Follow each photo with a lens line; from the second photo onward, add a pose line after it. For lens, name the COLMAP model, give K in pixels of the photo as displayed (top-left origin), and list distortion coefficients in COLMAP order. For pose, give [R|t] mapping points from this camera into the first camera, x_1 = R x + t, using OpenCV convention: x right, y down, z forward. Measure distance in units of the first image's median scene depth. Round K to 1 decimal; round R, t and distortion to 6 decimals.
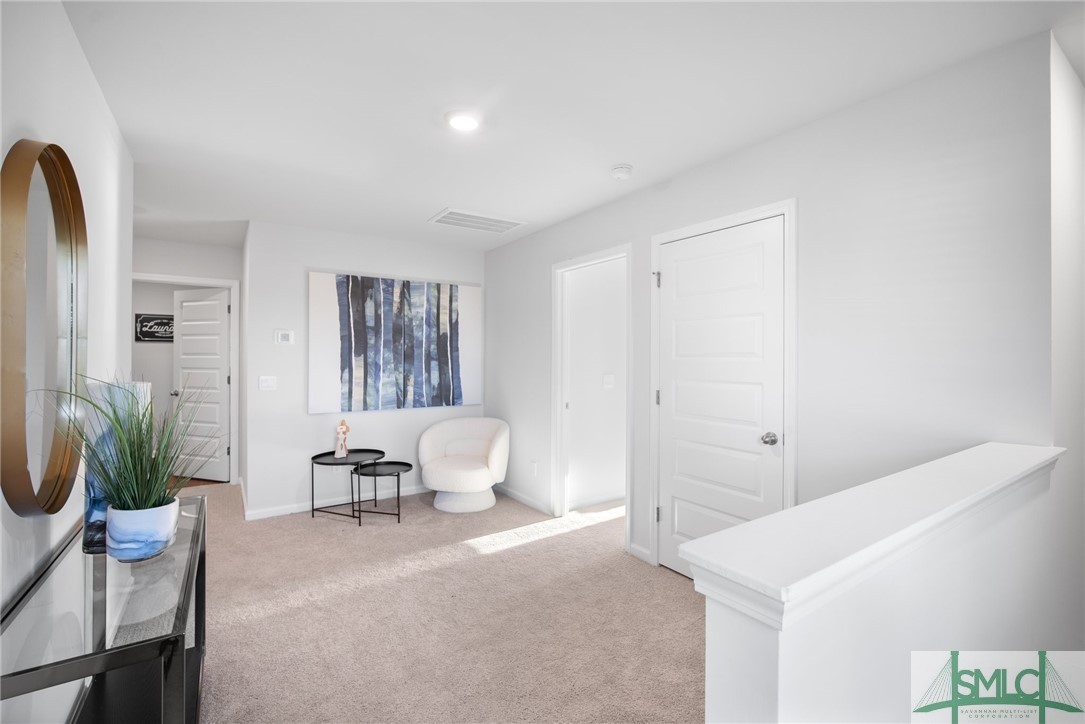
lens RADIAL K [[485.9, 0, 548.1], [0, 485.9, 358.4], [0, 0, 1]] dist [-0.005359, 0.002879]
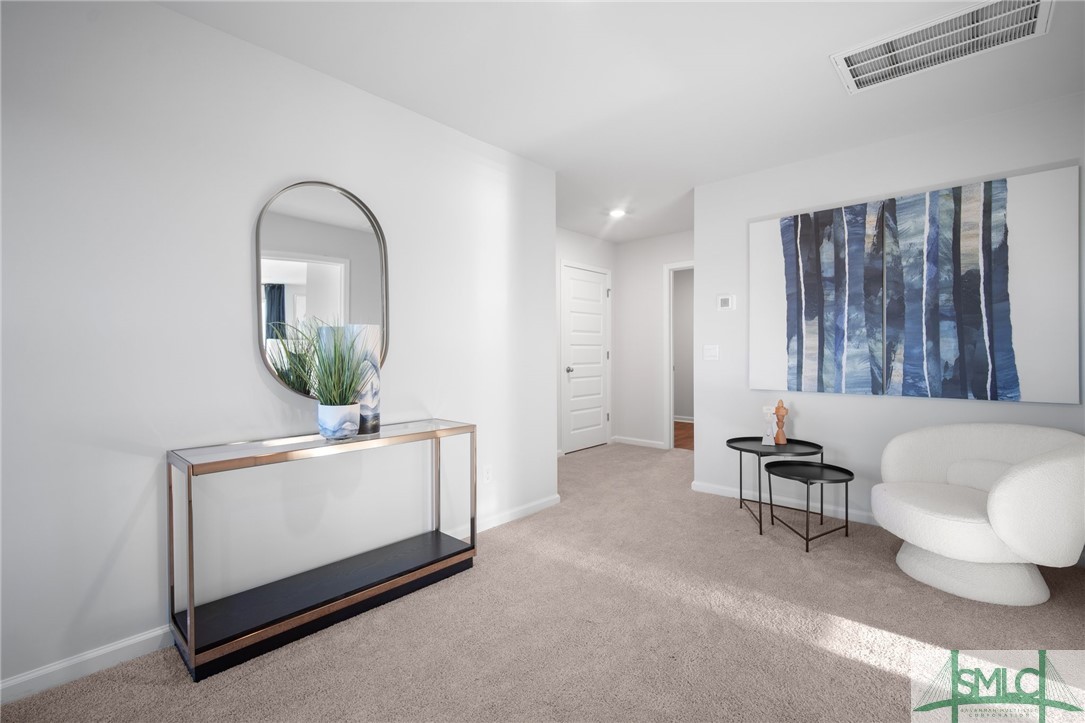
lens RADIAL K [[485.9, 0, 544.8], [0, 485.9, 357.4], [0, 0, 1]] dist [-0.005359, 0.002879]
pose [[0.231116, 0.003358, -0.972920, 0.236639], [-0.000342, 0.999994, 0.003370, 0.050328], [0.972926, -0.000446, 0.231116, 0.405111]]
